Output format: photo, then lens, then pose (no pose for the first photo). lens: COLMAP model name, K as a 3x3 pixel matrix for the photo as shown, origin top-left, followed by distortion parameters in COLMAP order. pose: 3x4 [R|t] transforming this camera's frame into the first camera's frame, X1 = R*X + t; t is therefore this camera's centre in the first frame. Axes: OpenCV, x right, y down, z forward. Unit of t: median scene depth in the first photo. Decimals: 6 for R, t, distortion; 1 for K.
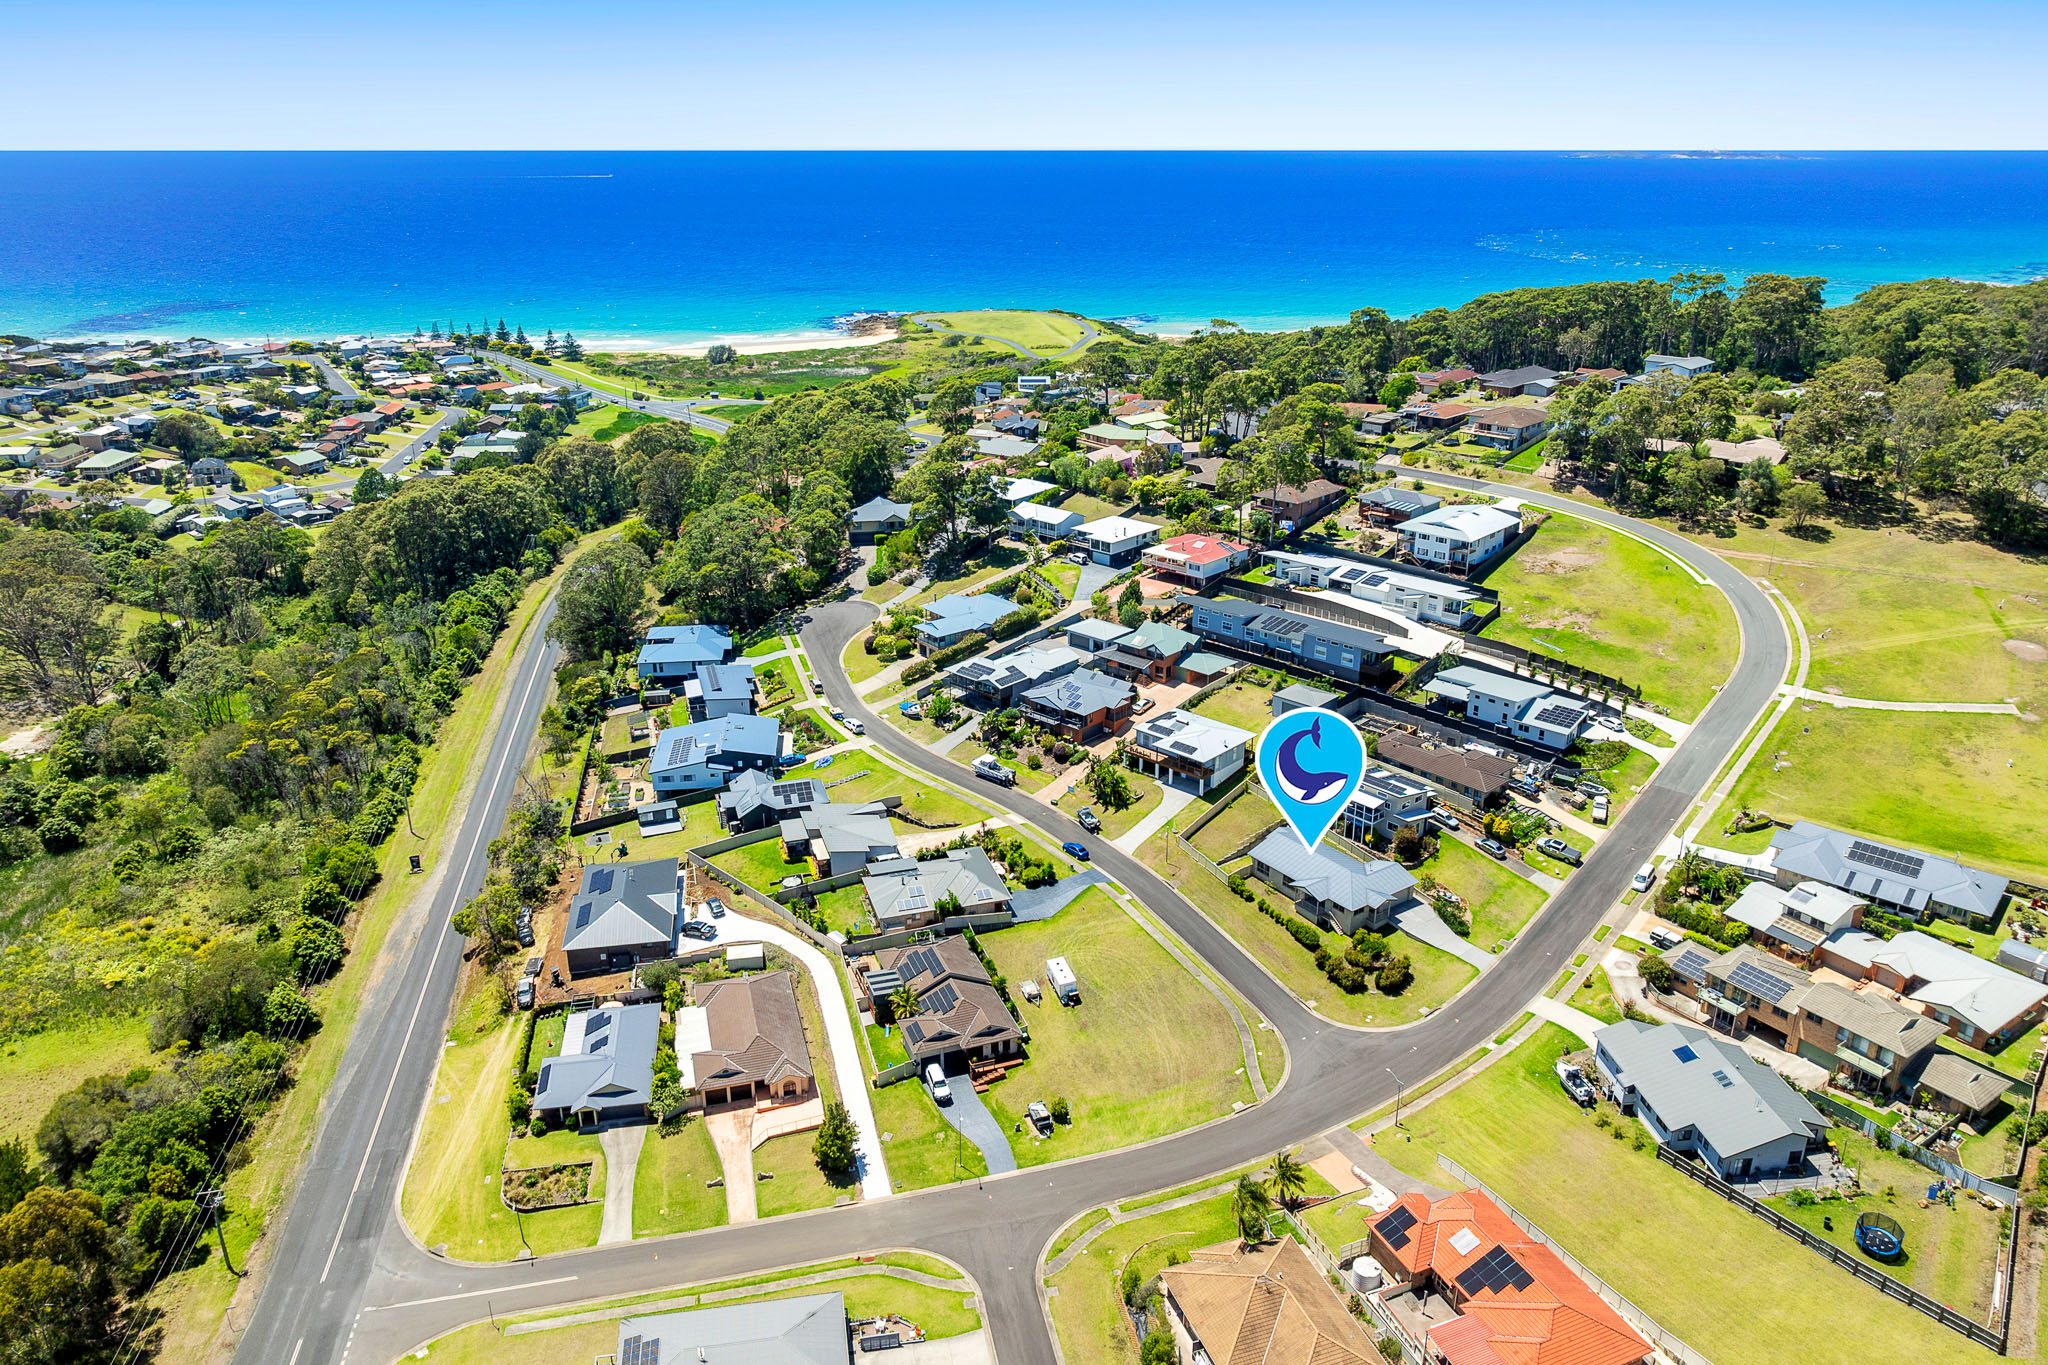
lens RADIAL K [[1490.6, 0, 1029.6], [0, 1490.6, 696.4], [0, 0, 1]] dist [-0.026412, -0.009768]
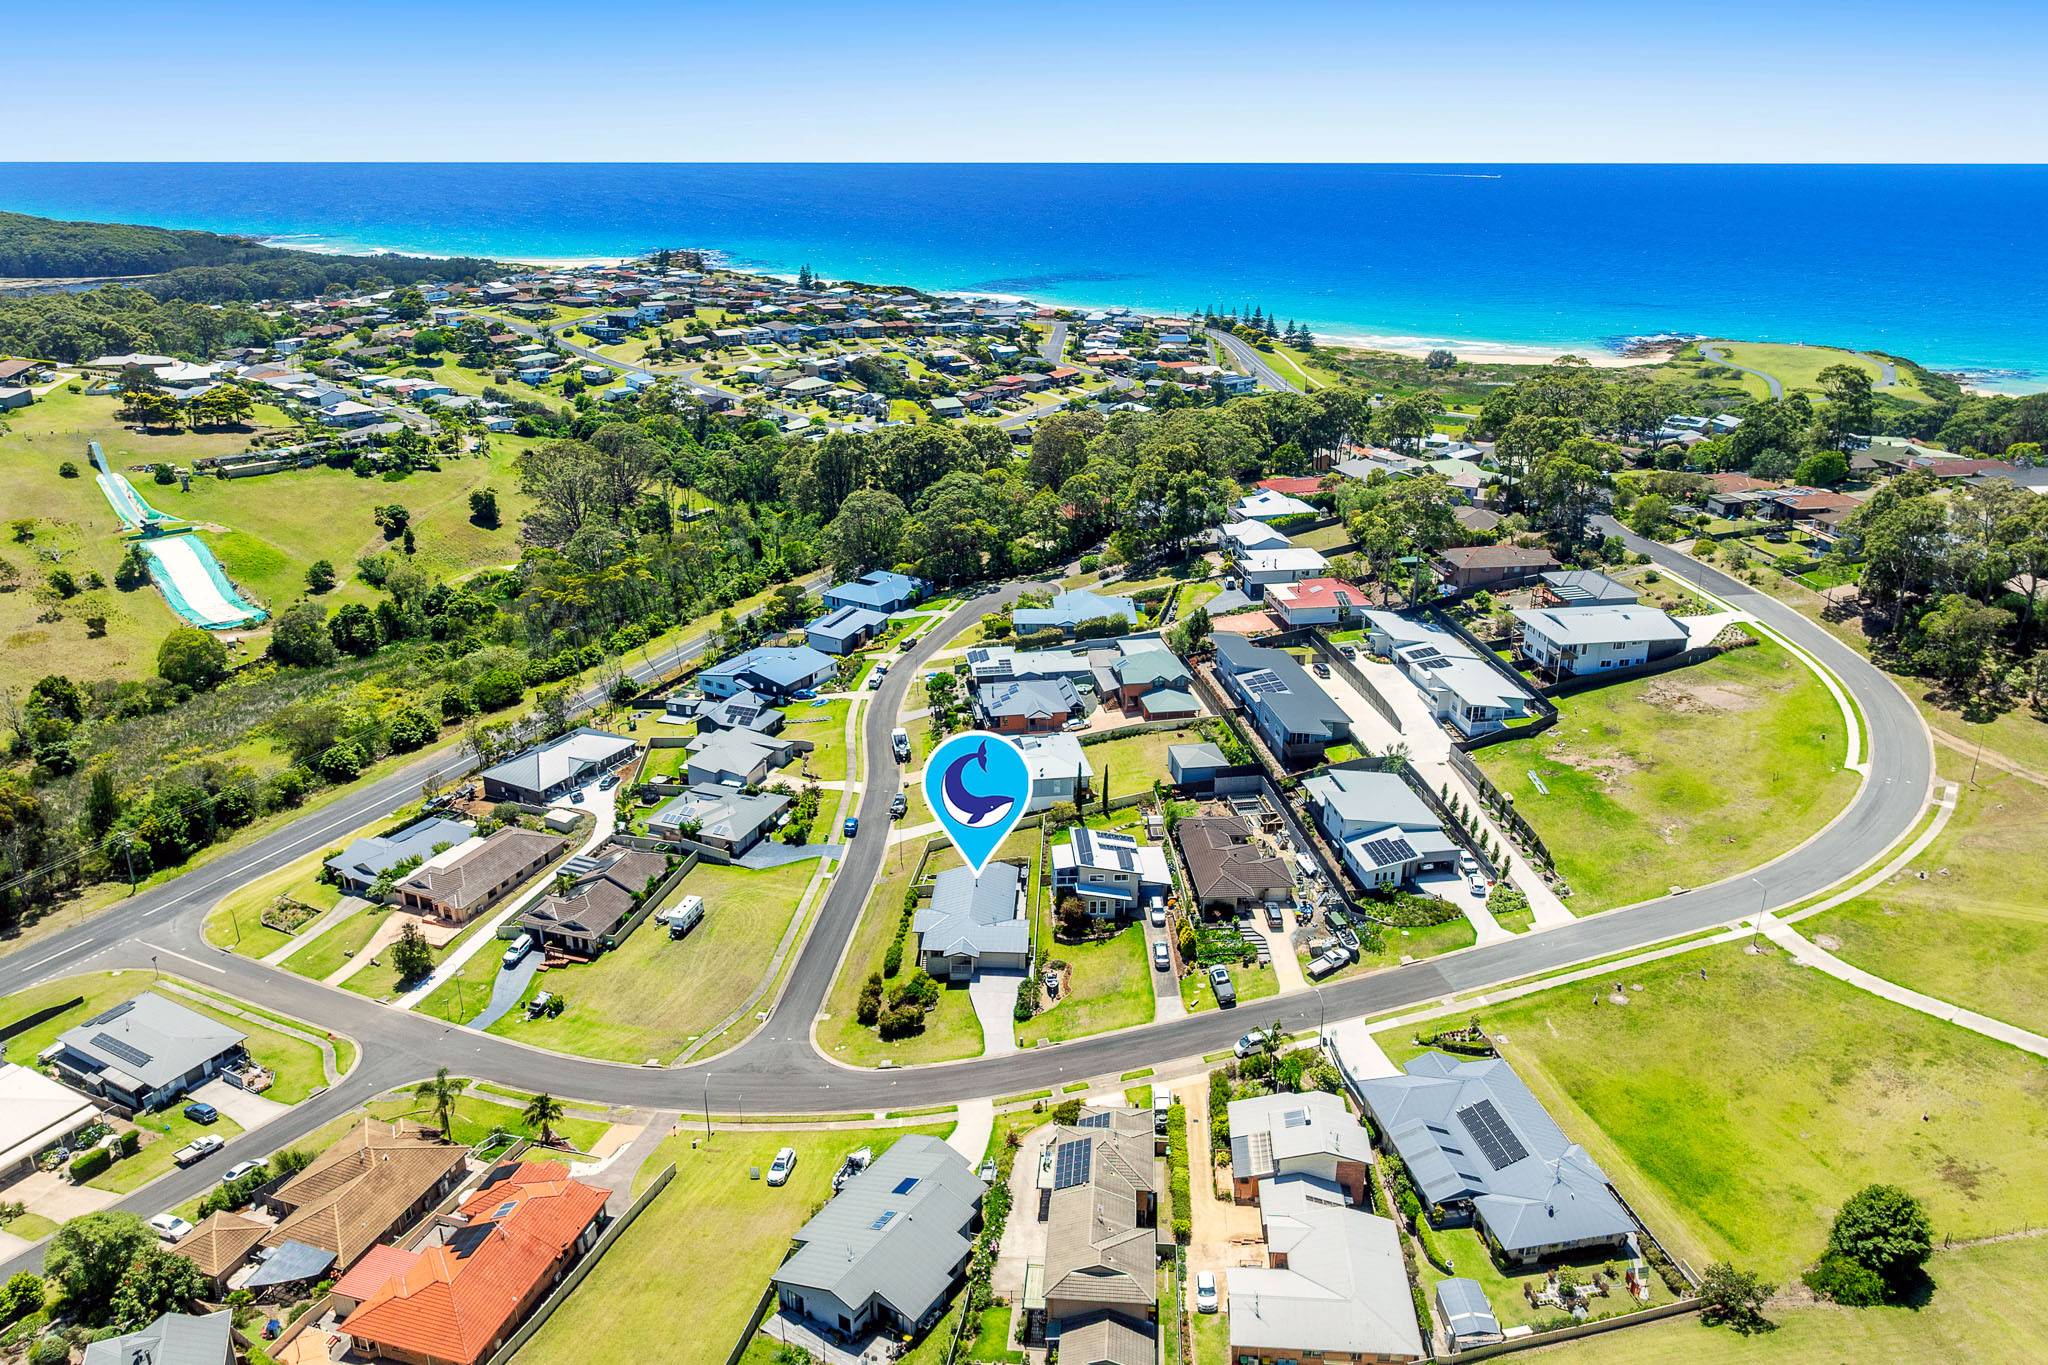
lens RADIAL K [[1490.6, 0, 1034.5], [0, 1490.6, 668.8], [0, 0, 1]] dist [-0.026412, -0.009768]
pose [[0.765975, 0.220321, -0.603937, 0.536793], [-0.230203, 0.971146, 0.062313, -0.071416], [0.600240, 0.091298, 0.794592, 0.175226]]
